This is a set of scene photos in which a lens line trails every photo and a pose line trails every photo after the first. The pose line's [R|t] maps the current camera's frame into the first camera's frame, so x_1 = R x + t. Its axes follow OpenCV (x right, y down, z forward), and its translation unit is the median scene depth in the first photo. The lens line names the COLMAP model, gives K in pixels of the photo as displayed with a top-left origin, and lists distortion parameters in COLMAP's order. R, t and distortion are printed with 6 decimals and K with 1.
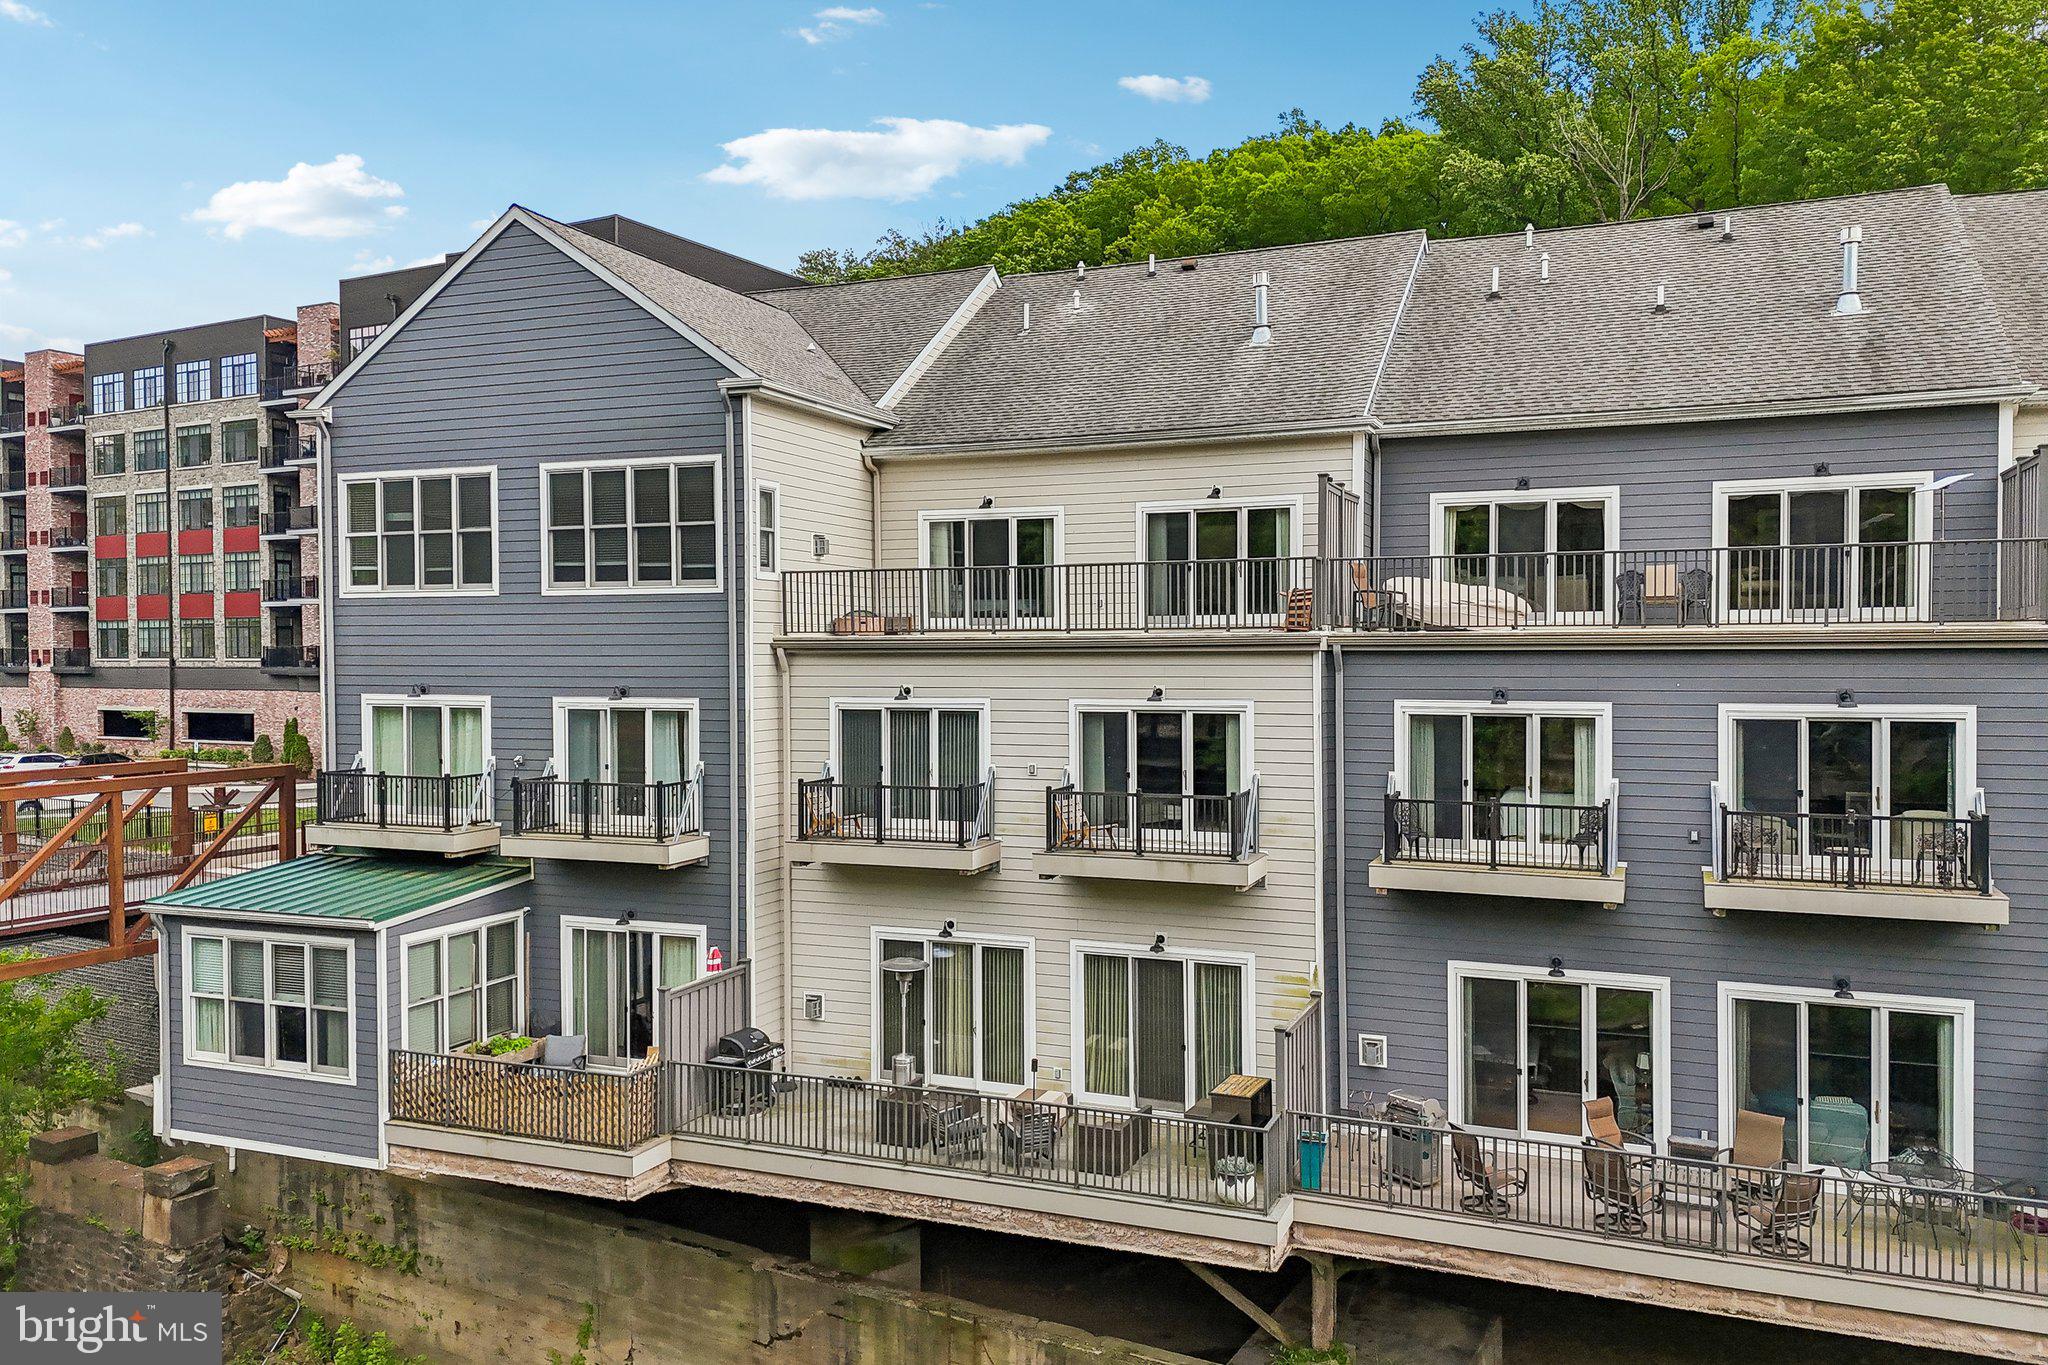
lens RADIAL K [[1482.2, 0, 1024.0], [0, 1482.2, 682.5], [0, 0, 1]] dist [0.086767, -0.091791]
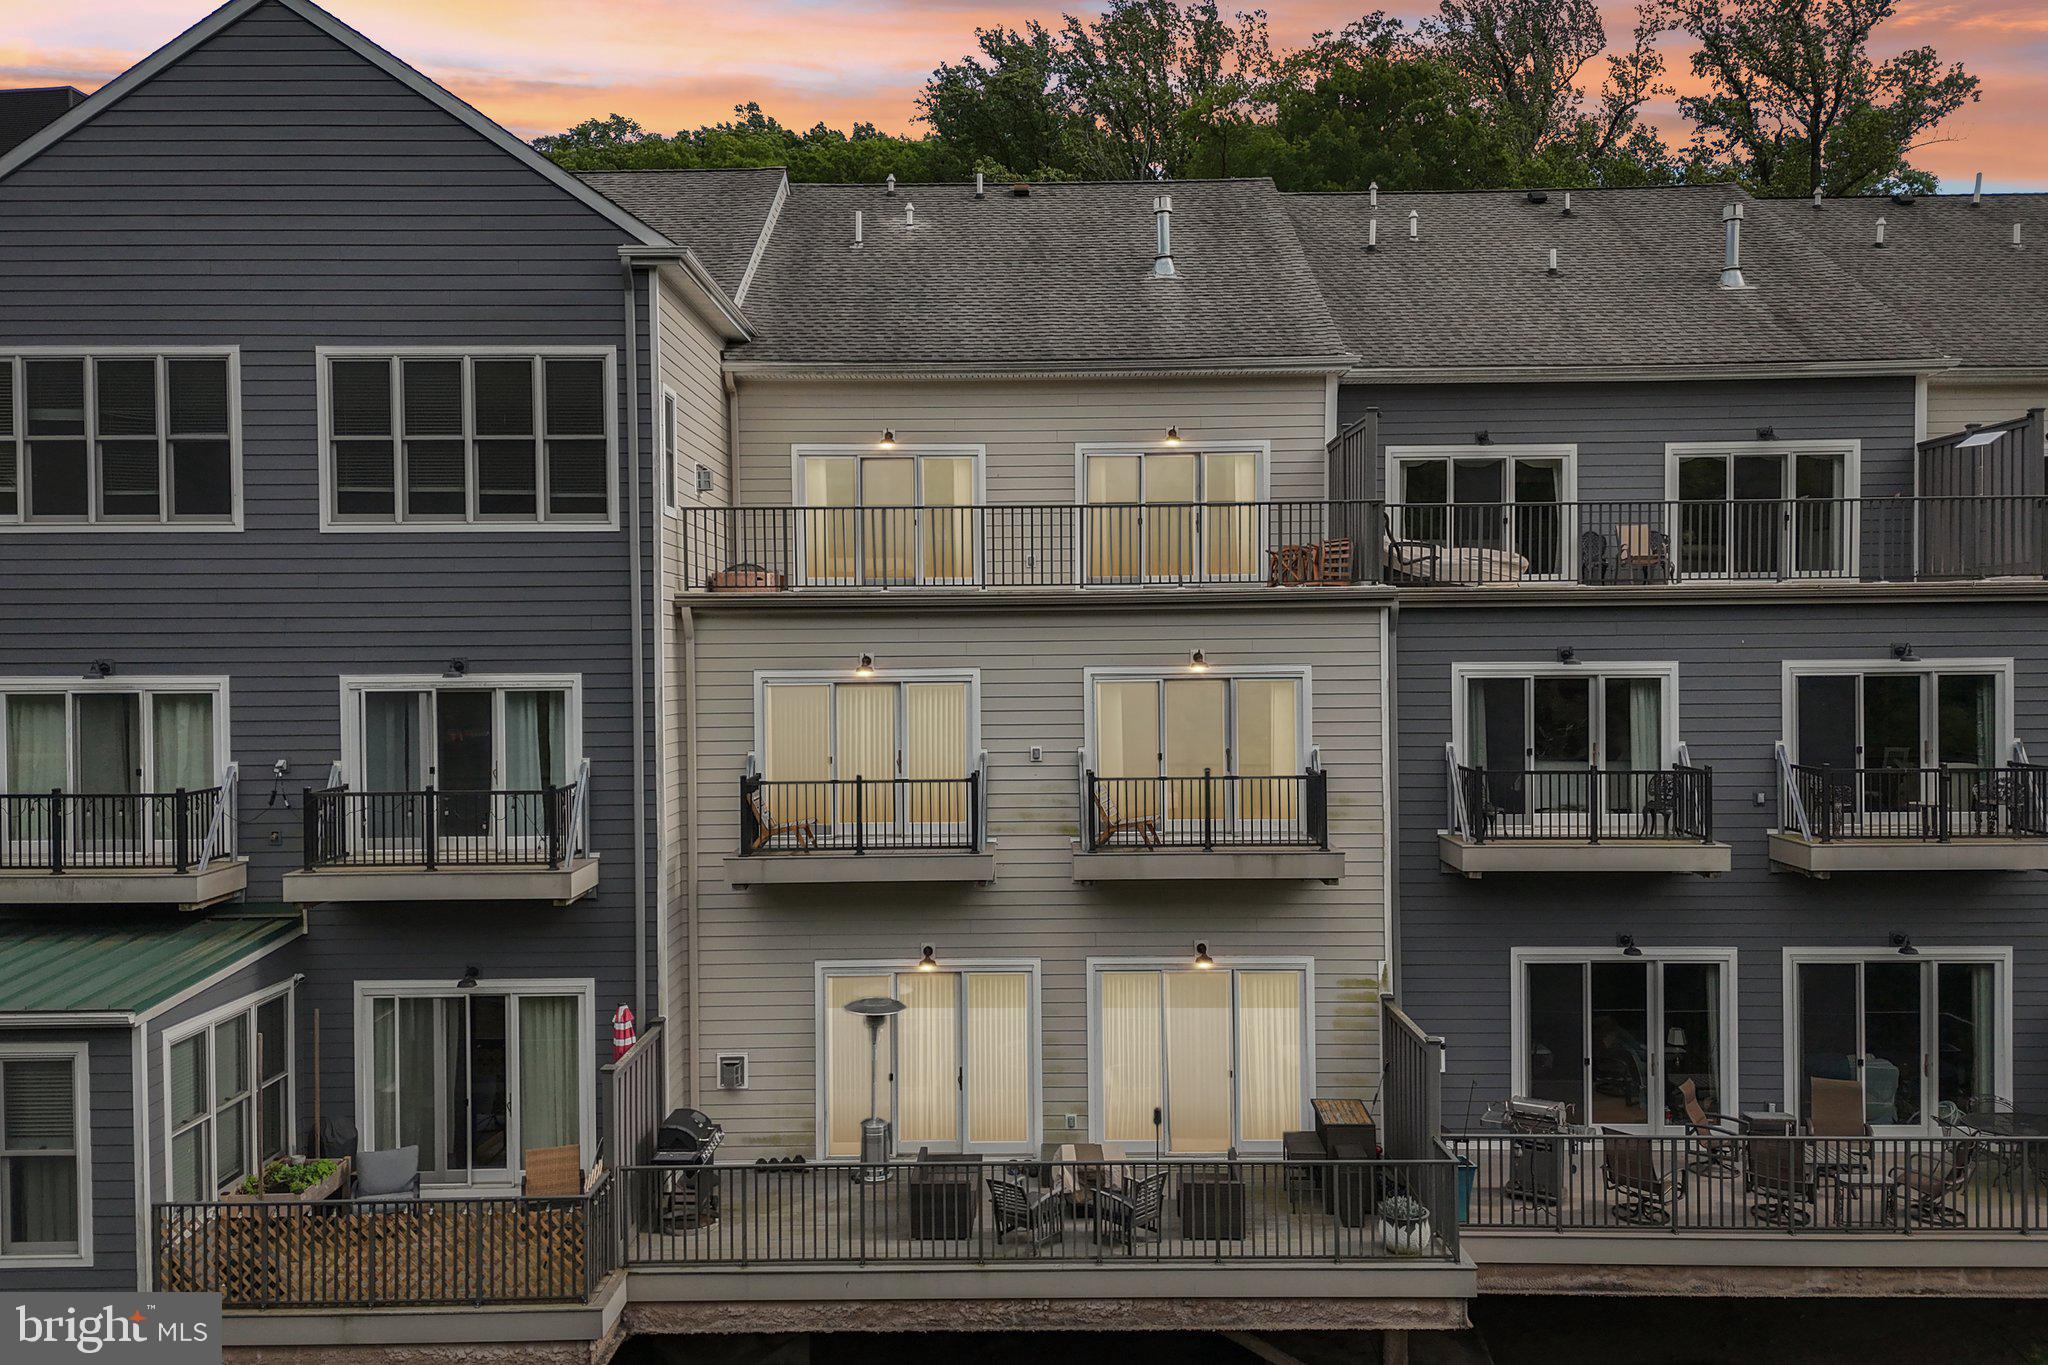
lens RADIAL K [[1499.5, 0, 1024.0], [0, 1499.5, 682.5], [0, 0, 1]] dist [0.067769, -0.051502]
pose [[0.931271, -0.011314, 0.364152, -0.293933], [0.013234, 0.999909, -0.002778, 0.020701], [-0.364087, 0.007407, 0.931336, 0.223493]]
